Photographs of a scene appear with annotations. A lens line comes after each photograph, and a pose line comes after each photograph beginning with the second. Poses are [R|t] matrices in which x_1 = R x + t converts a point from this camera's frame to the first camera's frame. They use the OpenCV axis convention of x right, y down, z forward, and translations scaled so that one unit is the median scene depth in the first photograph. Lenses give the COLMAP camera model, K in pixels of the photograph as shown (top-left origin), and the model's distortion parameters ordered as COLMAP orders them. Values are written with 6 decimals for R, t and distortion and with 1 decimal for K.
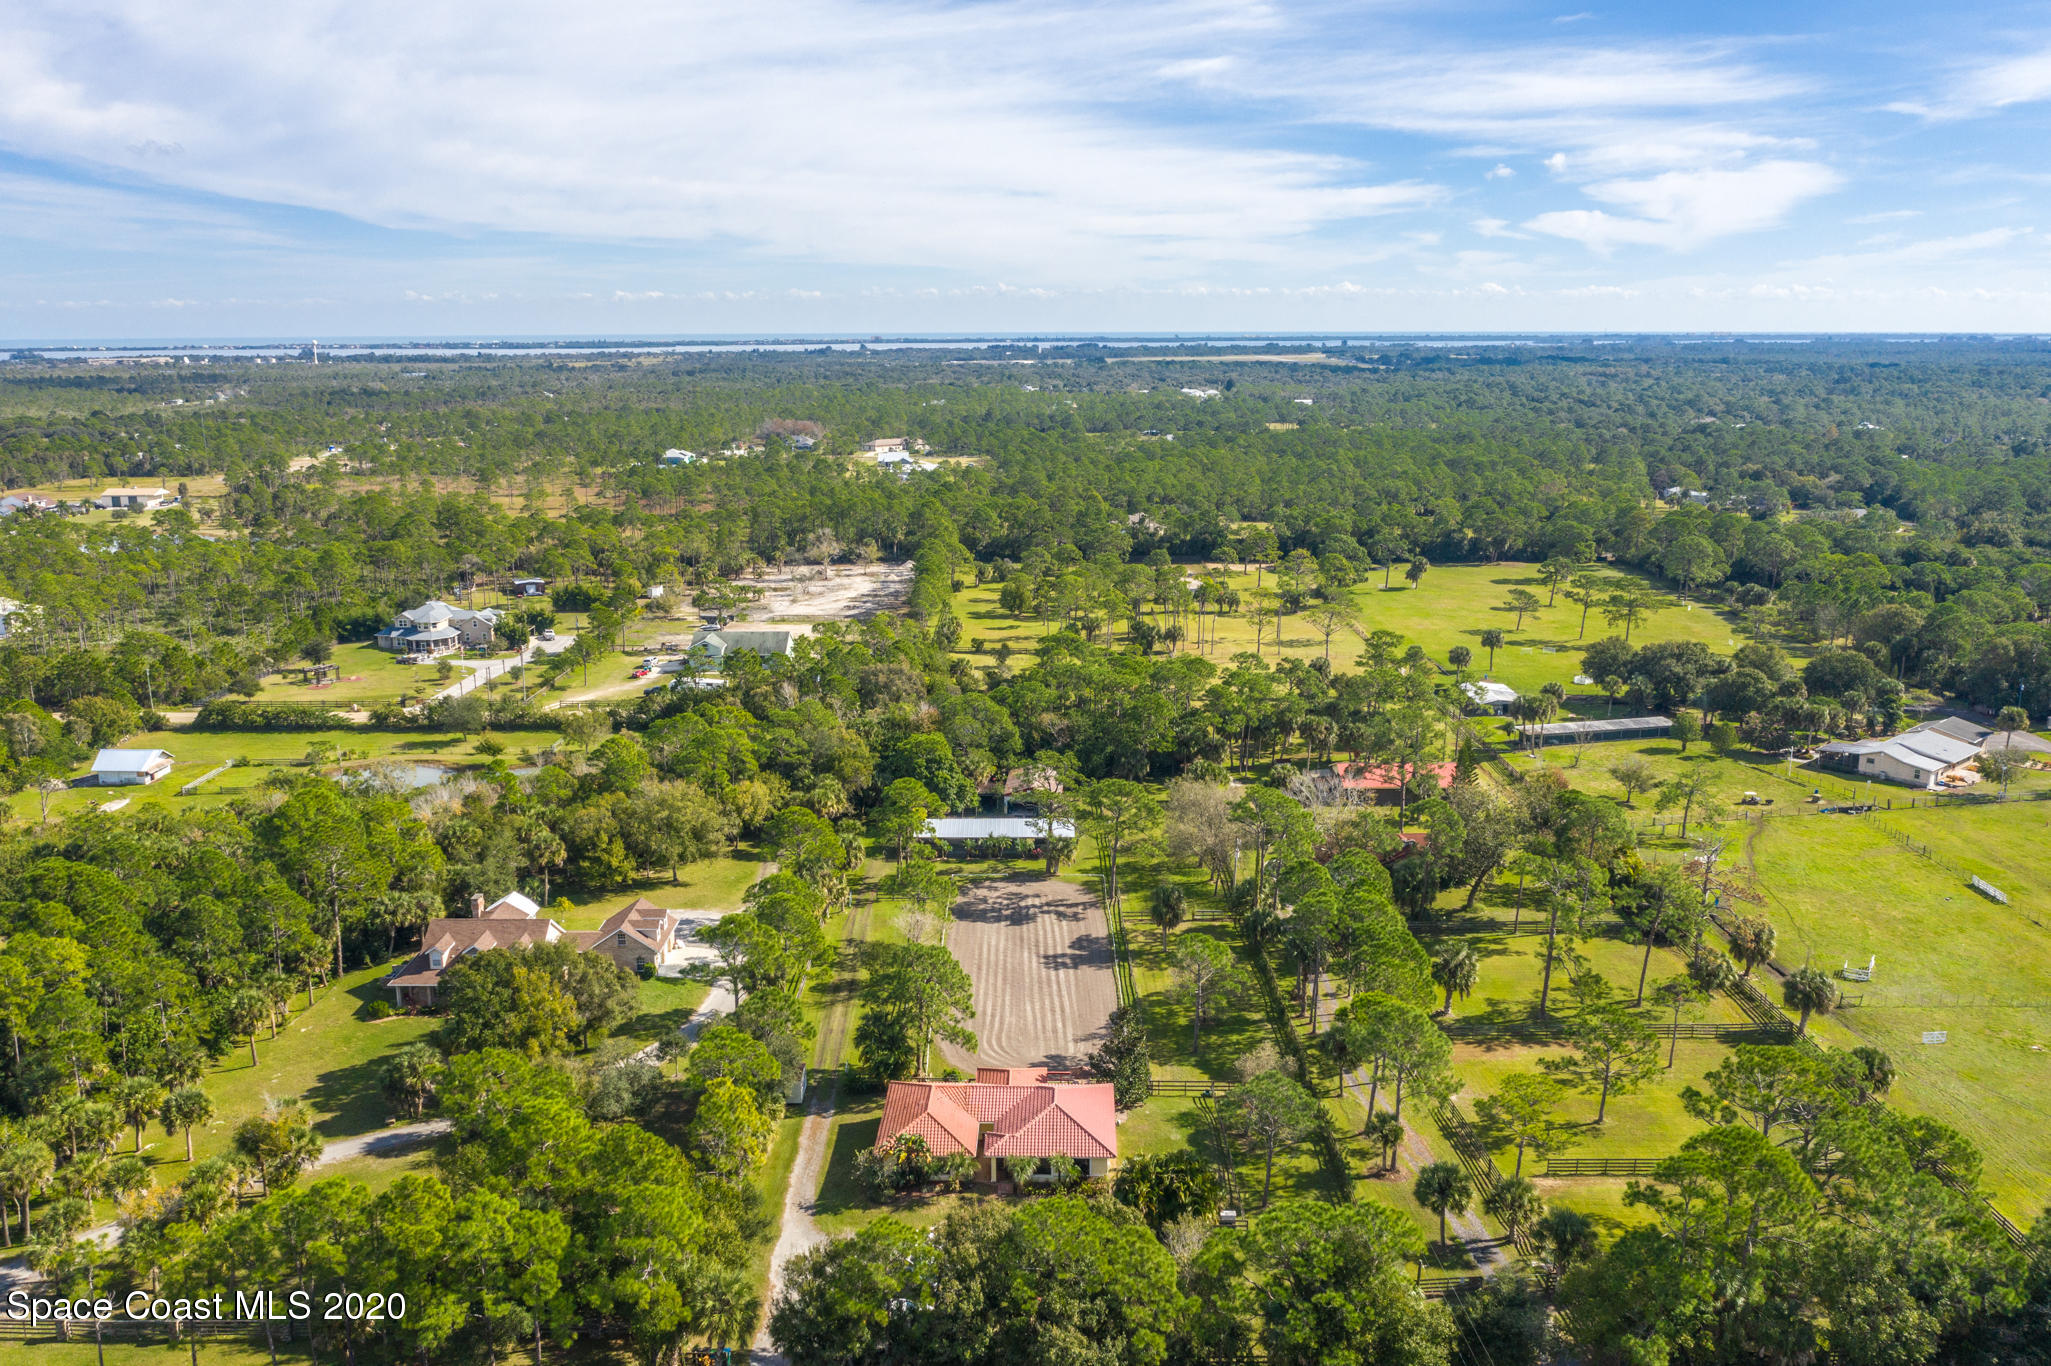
lens RADIAL K [[1644.8, 0, 1019.4], [0, 1644.8, 706.2], [0, 0, 1]] dist [-0.017531, 0.005485]
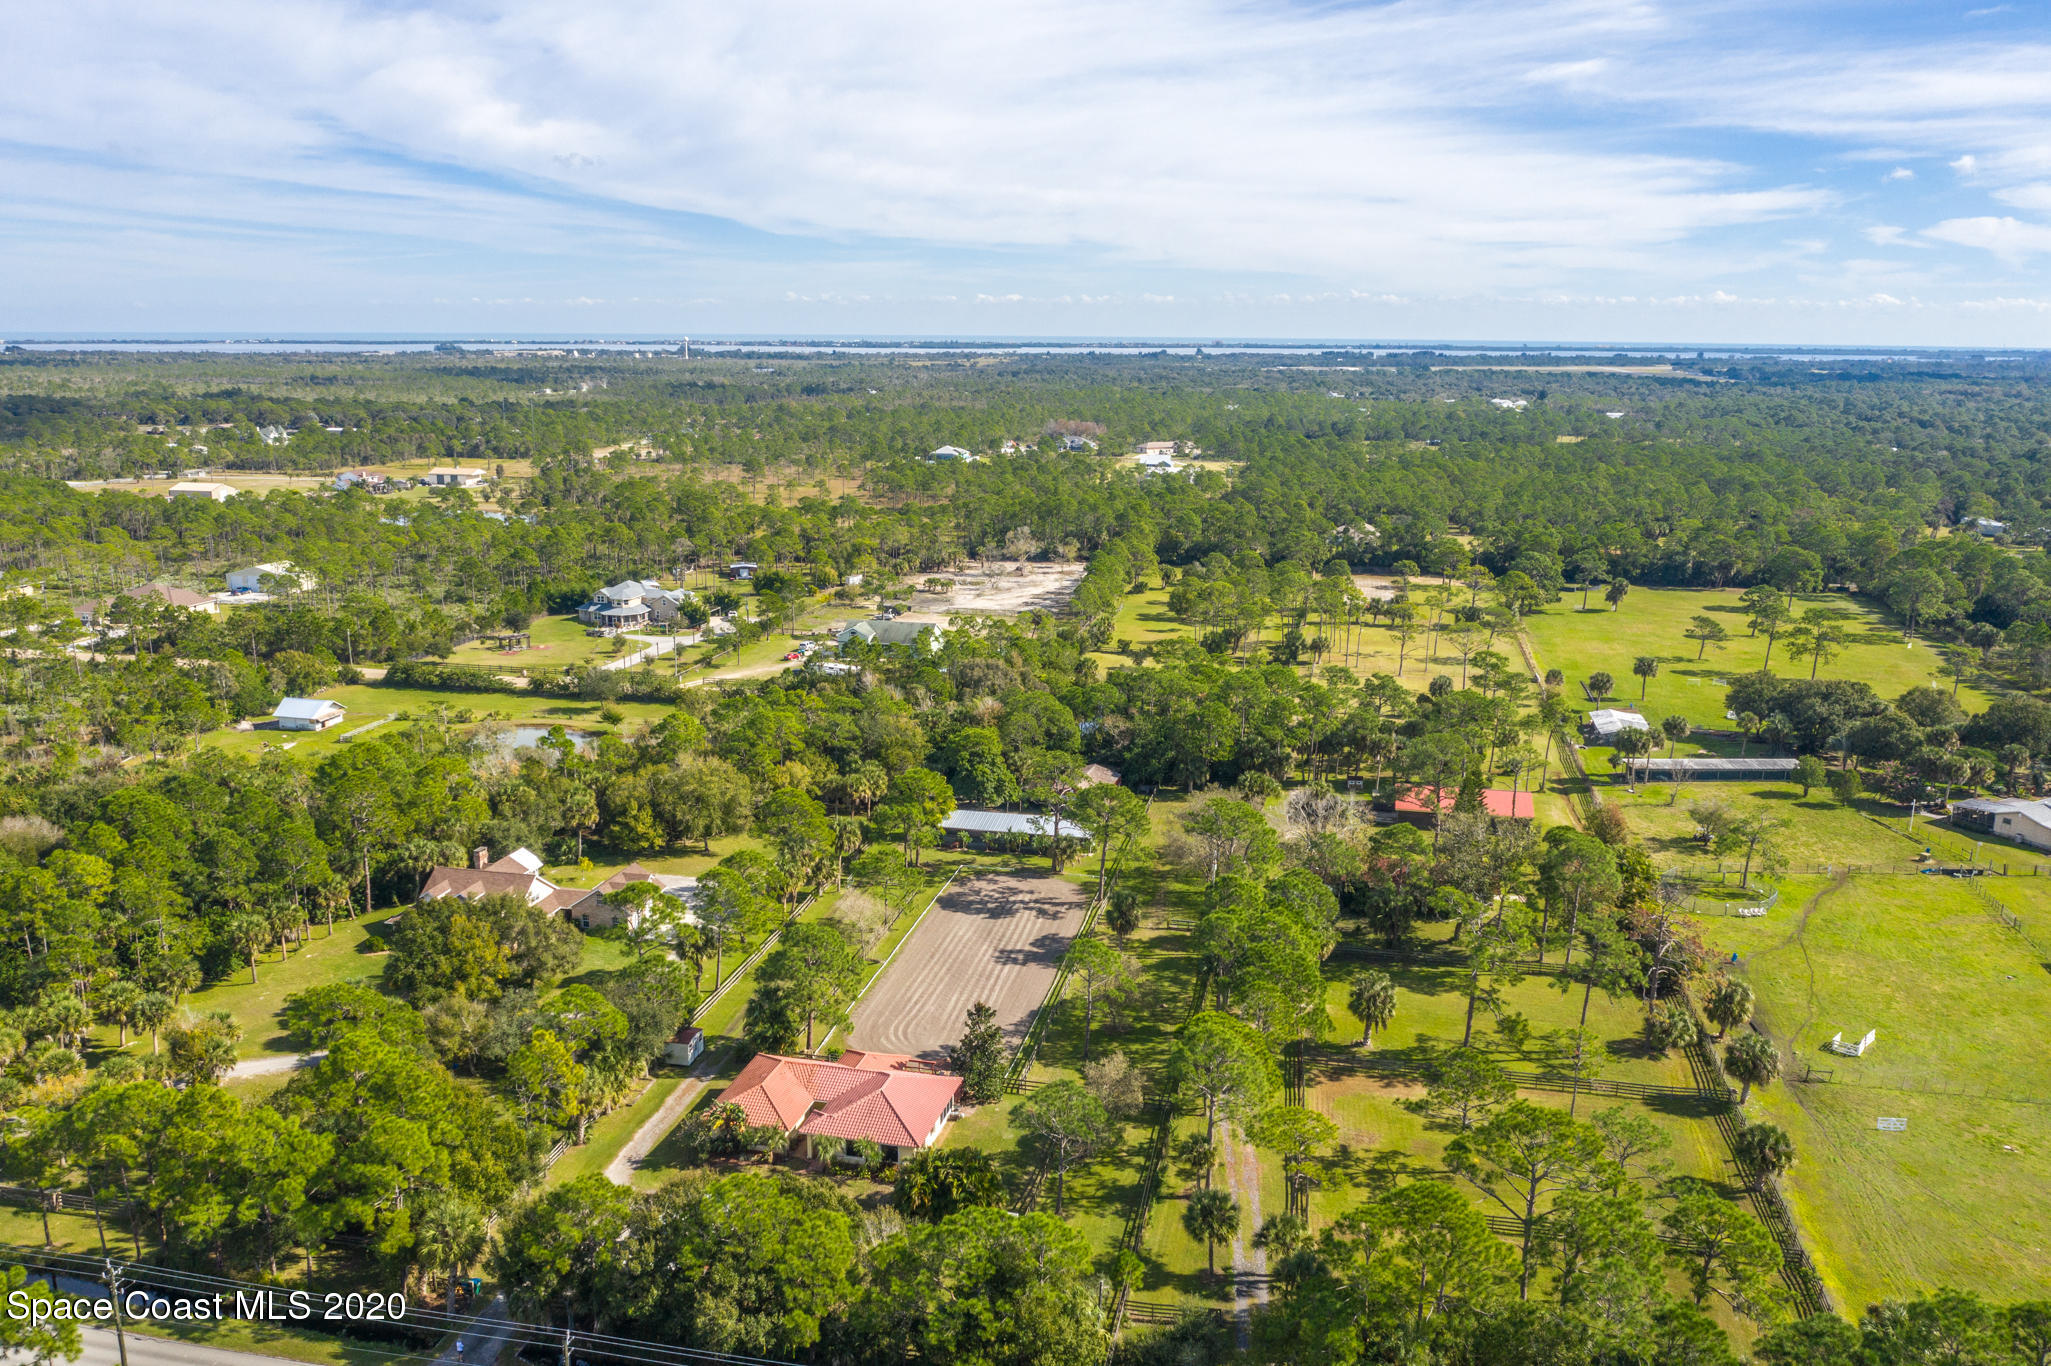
lens RADIAL K [[1615.6, 0, 1019.8], [0, 1615.6, 697.6], [0, 0, 1]] dist [-0.017938, 0.005589]
pose [[0.977993, 0.057274, -0.200623, 0.186071], [-0.058020, 0.998313, 0.002165, -0.006290], [0.200409, 0.009523, 0.979666, 0.017173]]
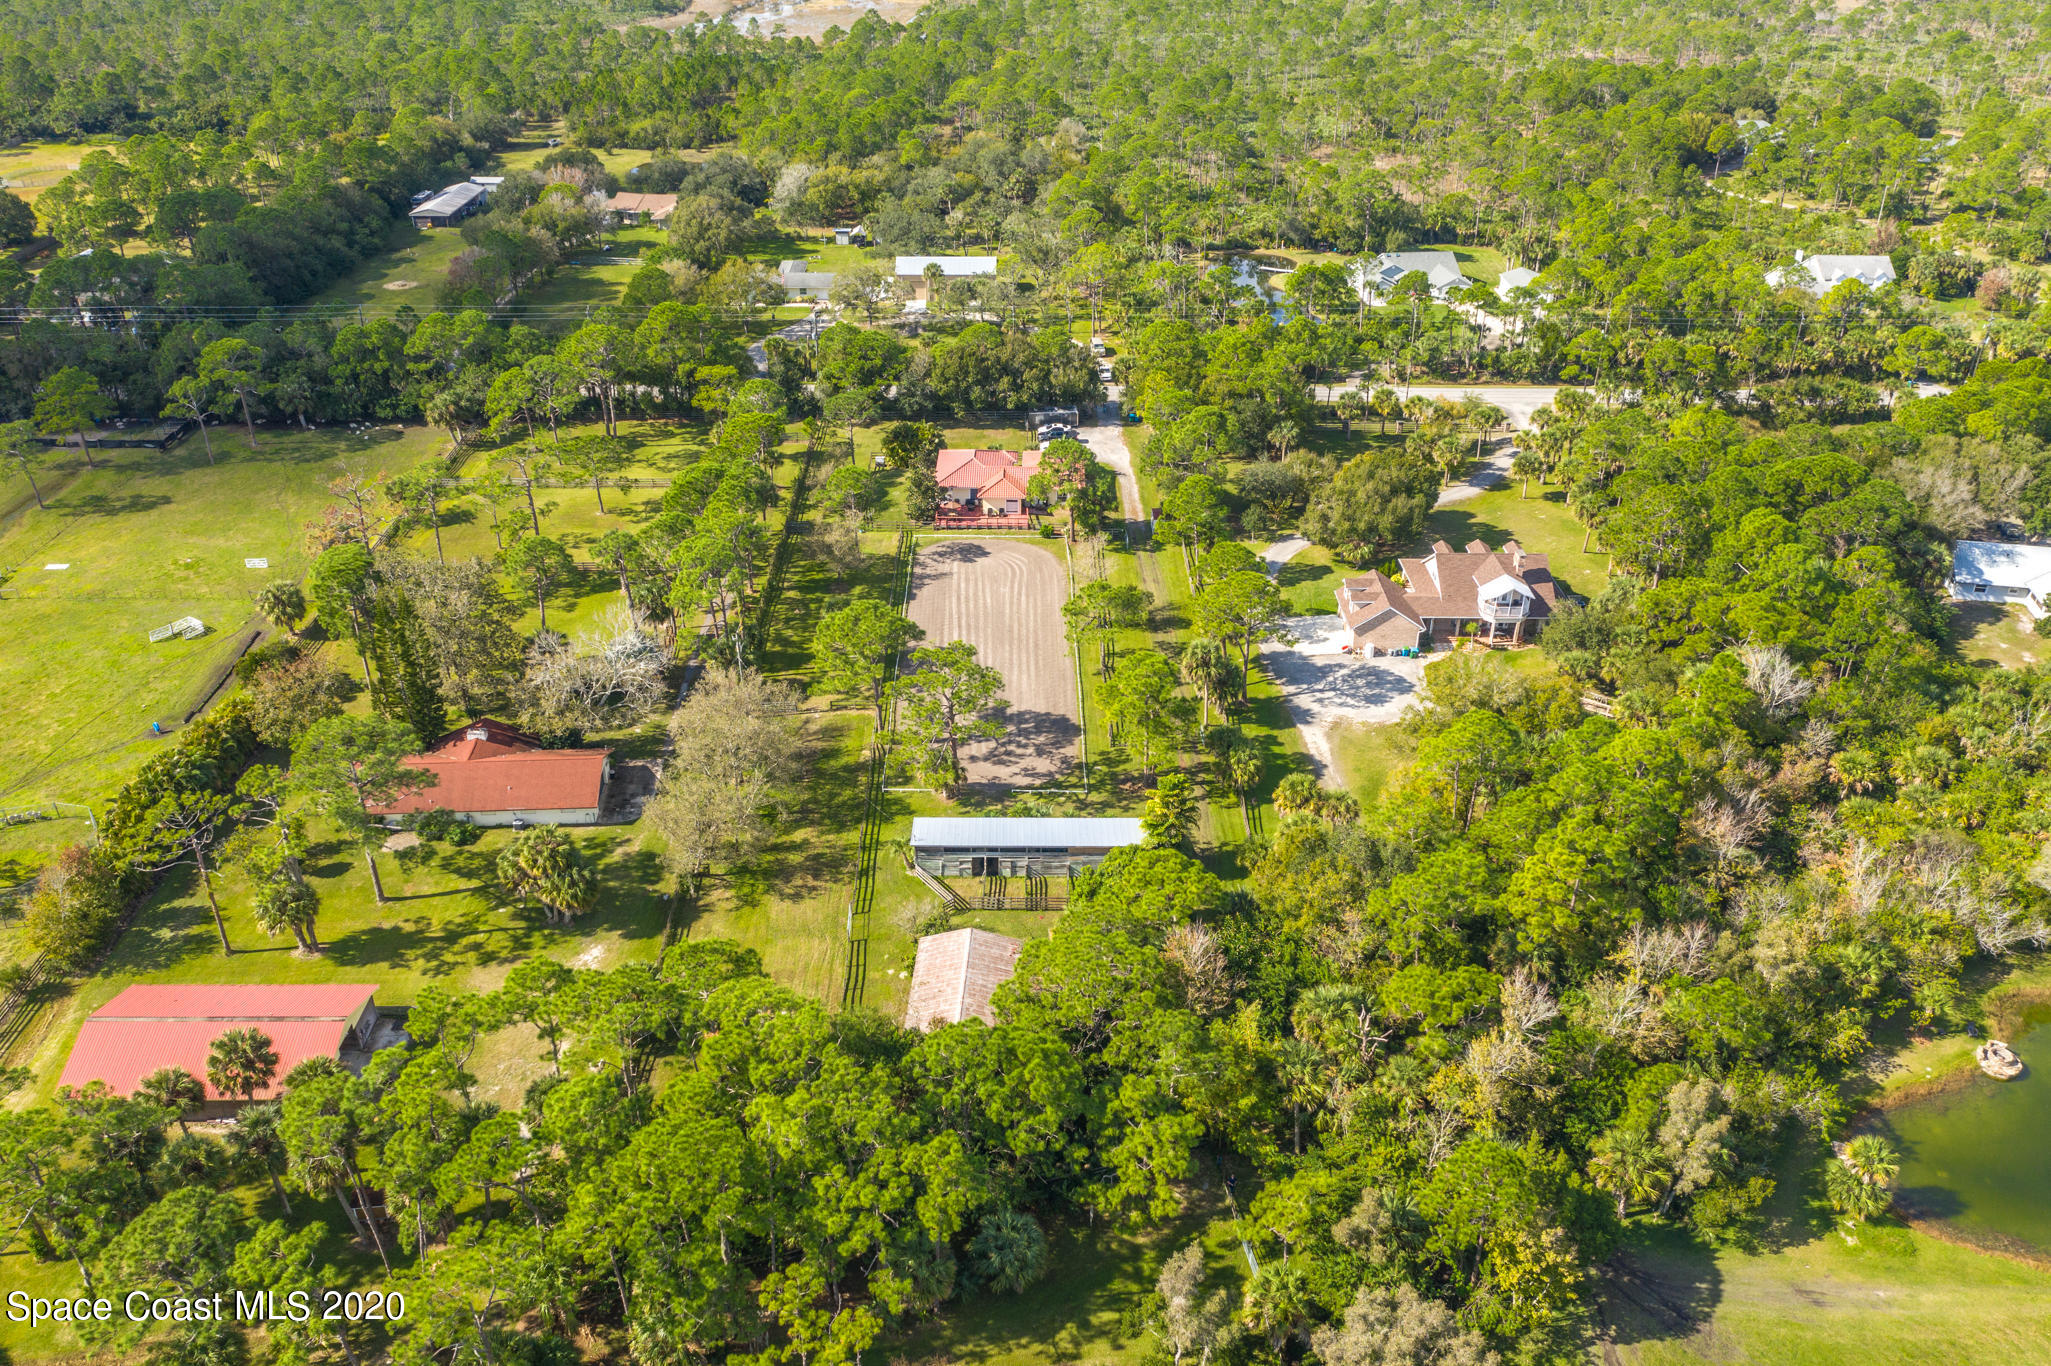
lens RADIAL K [[1639.6, 0, 1018.6], [0, 1639.6, 684.8], [0, 0, 1]] dist [-0.018827, 0.005278]
pose [[-0.999950, 0.005478, -0.008333, -0.004311], [-0.001560, 0.739377, 0.673290, -0.414001], [0.009850, 0.673269, -0.739332, 1.464896]]
